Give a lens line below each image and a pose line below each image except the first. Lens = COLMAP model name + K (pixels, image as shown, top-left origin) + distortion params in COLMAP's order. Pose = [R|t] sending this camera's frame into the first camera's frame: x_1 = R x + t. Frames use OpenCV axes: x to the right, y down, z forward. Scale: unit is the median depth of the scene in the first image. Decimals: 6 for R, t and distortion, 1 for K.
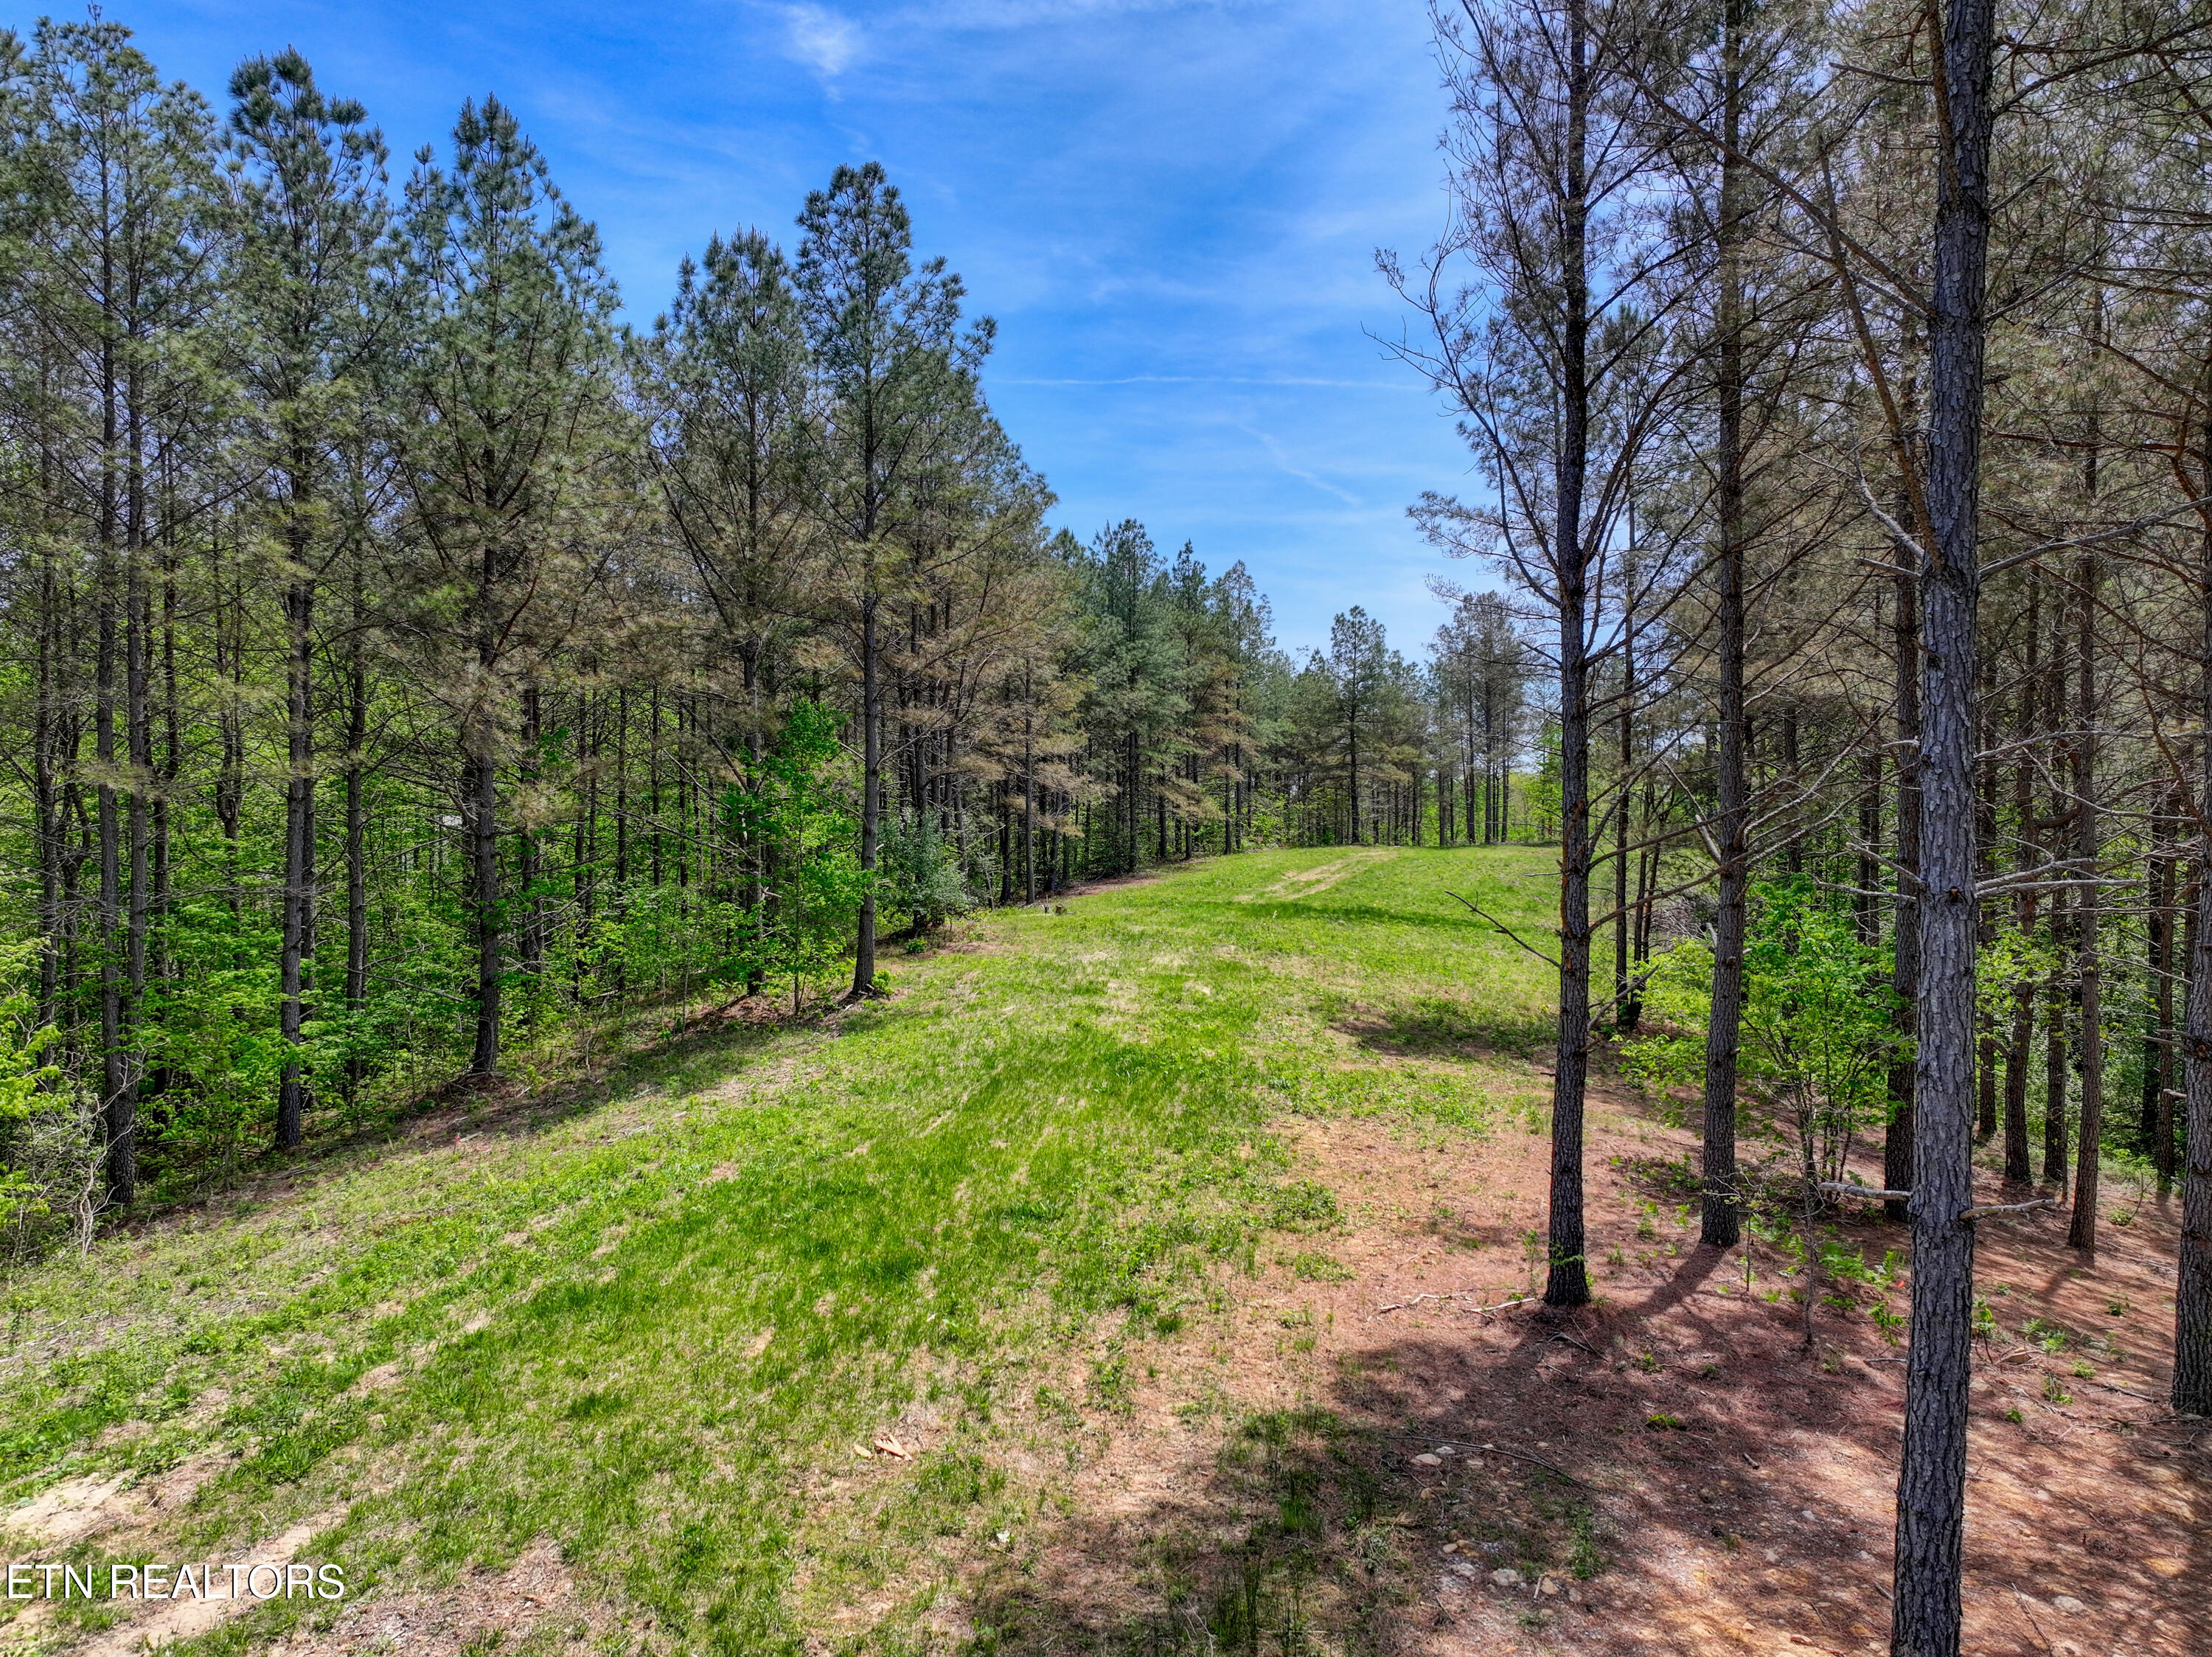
lens RADIAL K [[1519.8, 0, 1122.5], [0, 1519.8, 828.8], [0, 0, 1]] dist [-0.002122, 0.012949]
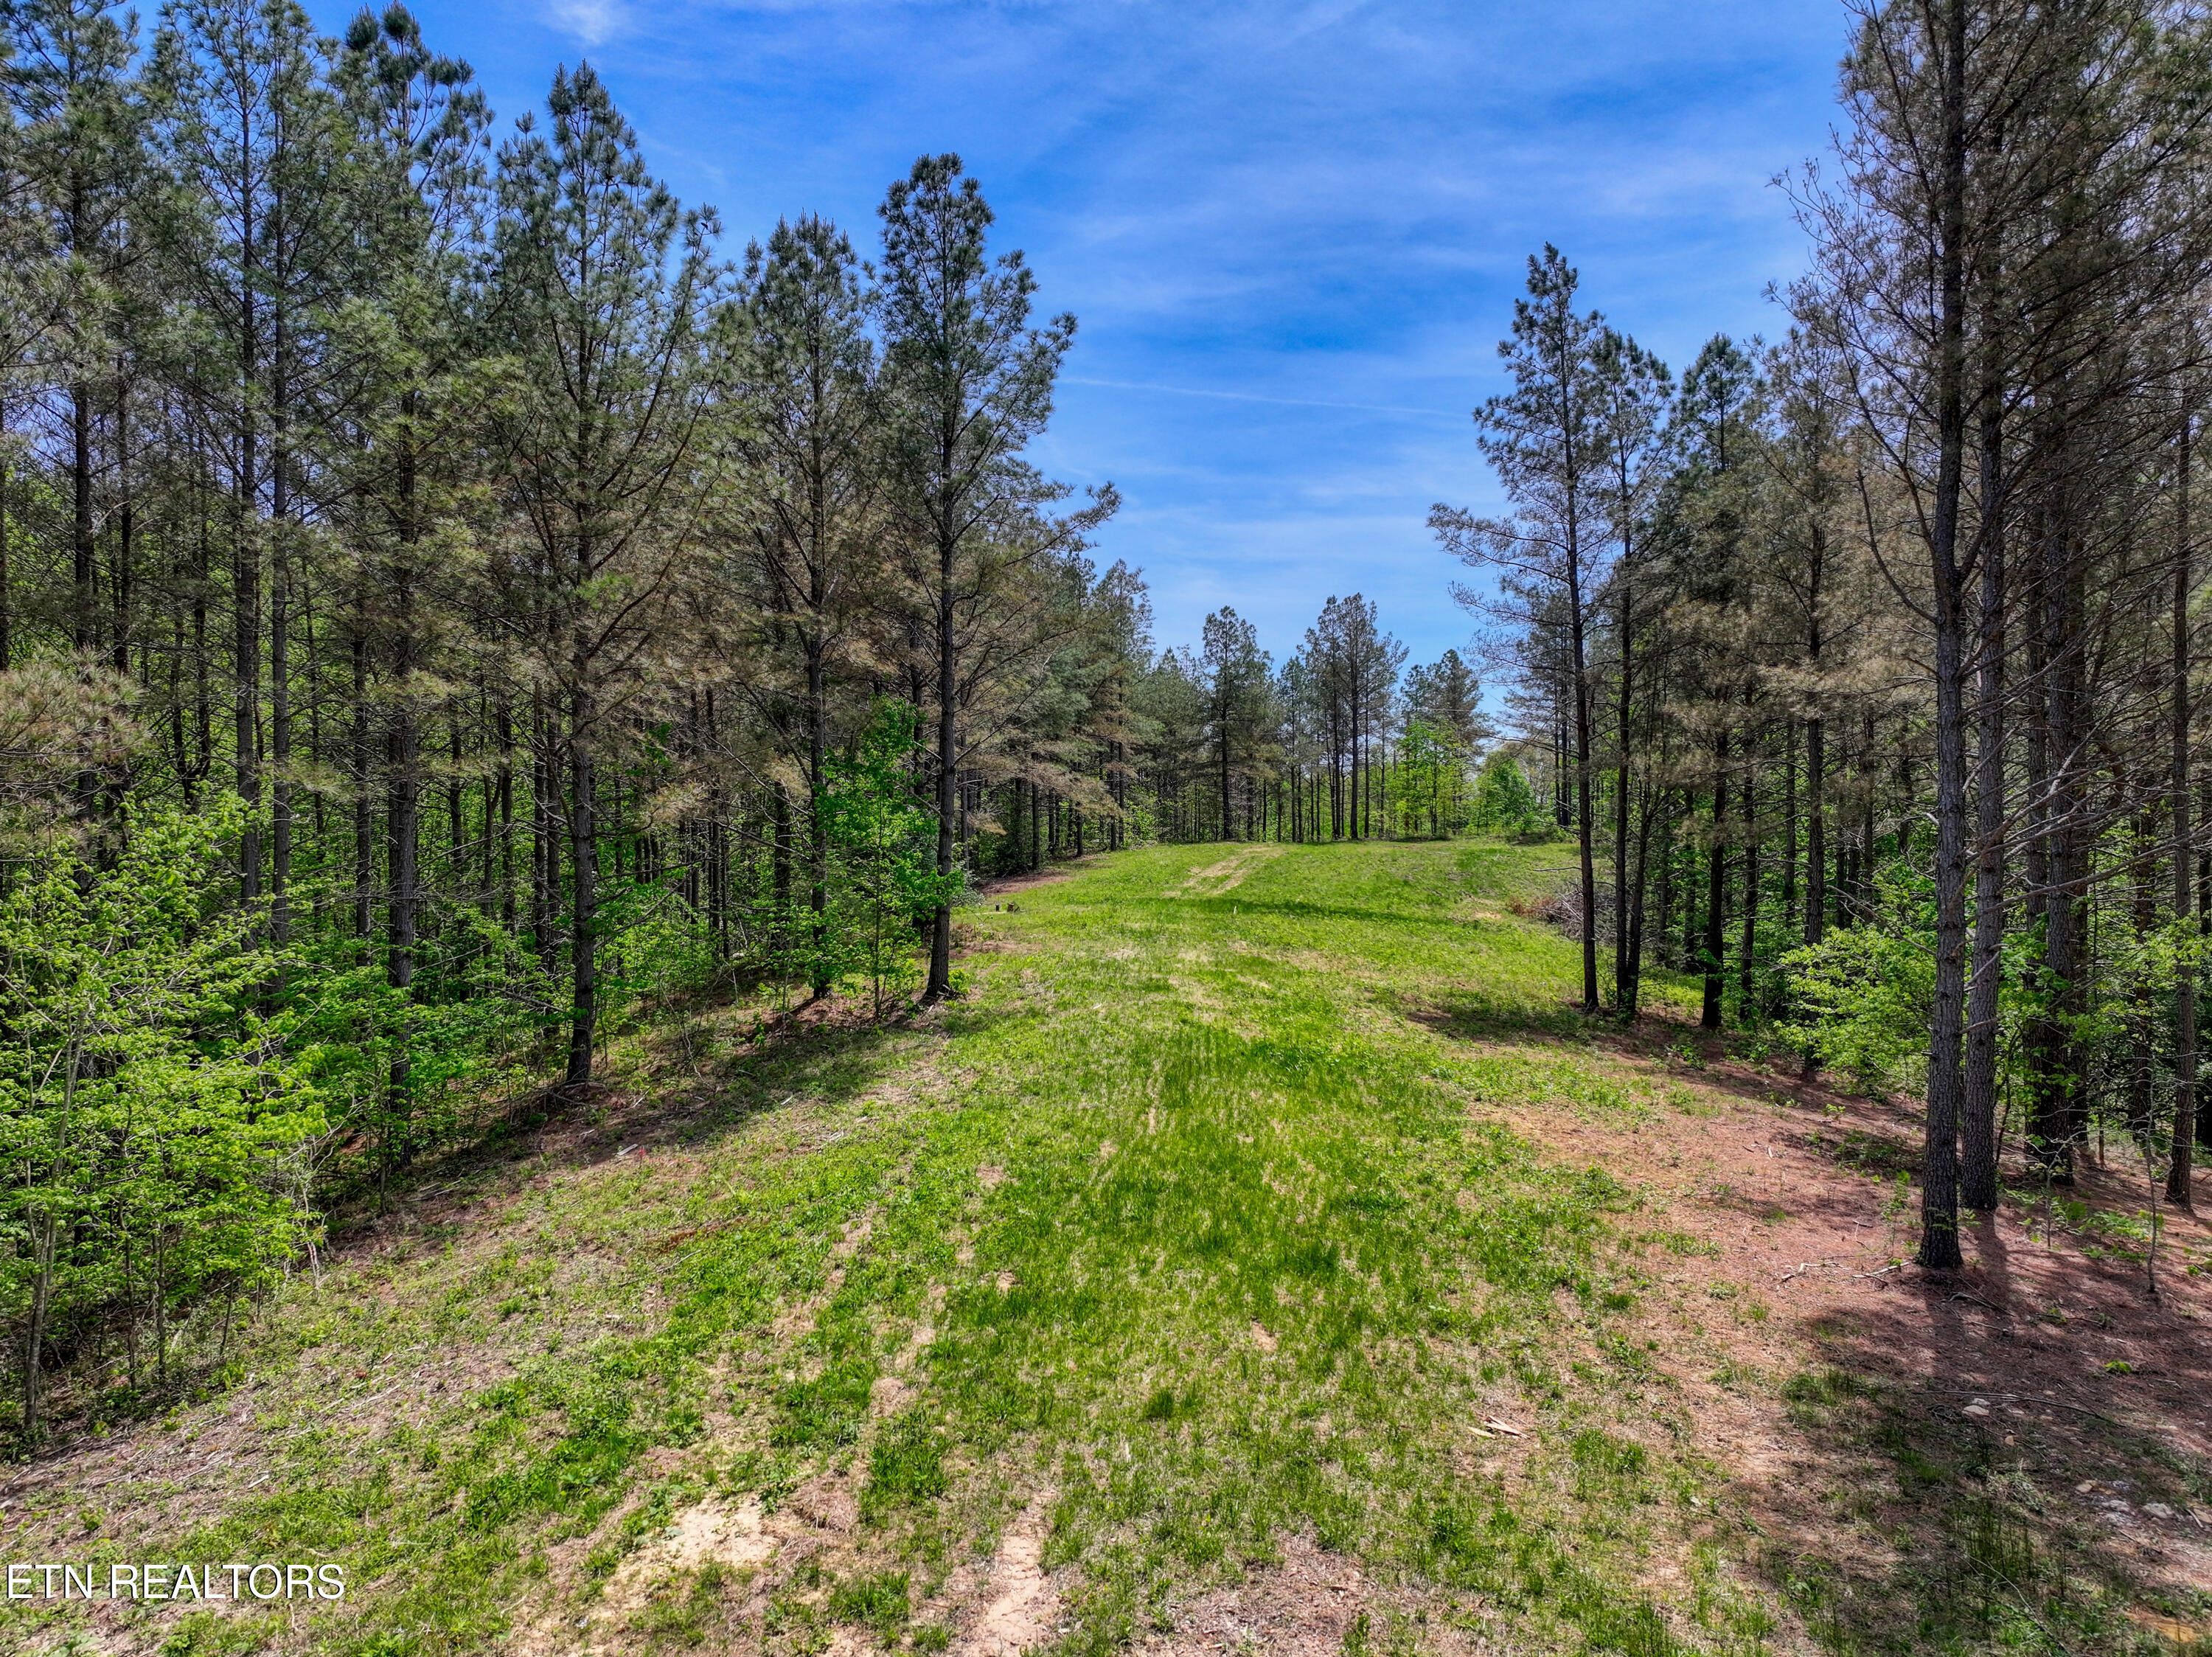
lens RADIAL K [[1519.8, 0, 1087.8], [0, 1519.8, 825.7], [0, 0, 1]] dist [-0.002122, 0.012949]
pose [[0.990030, -0.002583, 0.140833, -0.217642], [0.002547, 0.999997, 0.000435, -0.001360], [-0.140833, -0.000072, 0.990033, 0.006132]]
